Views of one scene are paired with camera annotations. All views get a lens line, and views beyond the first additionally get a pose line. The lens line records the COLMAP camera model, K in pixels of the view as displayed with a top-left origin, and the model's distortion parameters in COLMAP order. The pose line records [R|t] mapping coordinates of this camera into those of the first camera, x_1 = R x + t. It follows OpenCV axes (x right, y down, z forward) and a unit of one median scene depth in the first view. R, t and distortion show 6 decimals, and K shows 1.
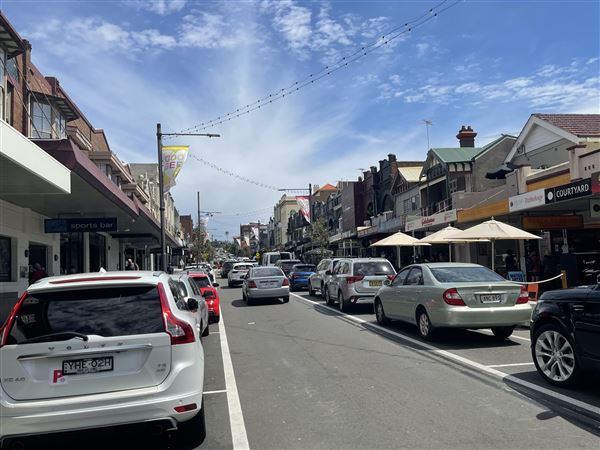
lens RADIAL K [[537.1, 0, 305.2], [0, 537.1, 232.6], [0, 0, 1]] dist [0.075231, -0.091900]
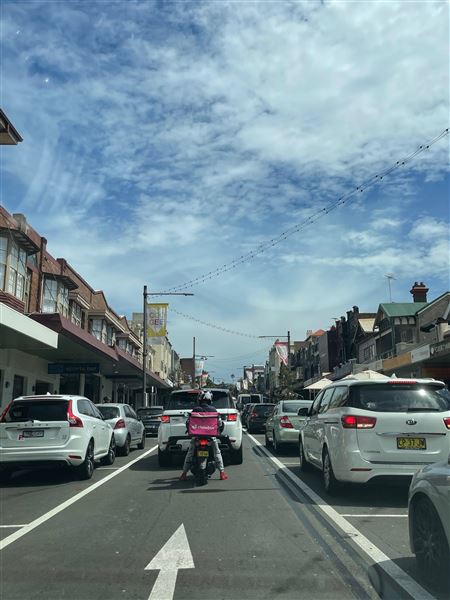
lens RADIAL K [[537.1, 0, 225.0], [0, 537.1, 300.0], [0, 0, 1]] dist [0.075231, -0.091900]
pose [[0.986850, -0.004054, -0.161587, 0.101923], [-0.018595, 0.990201, -0.138406, -0.001795], [0.160565, 0.139591, 0.977105, -0.157231]]
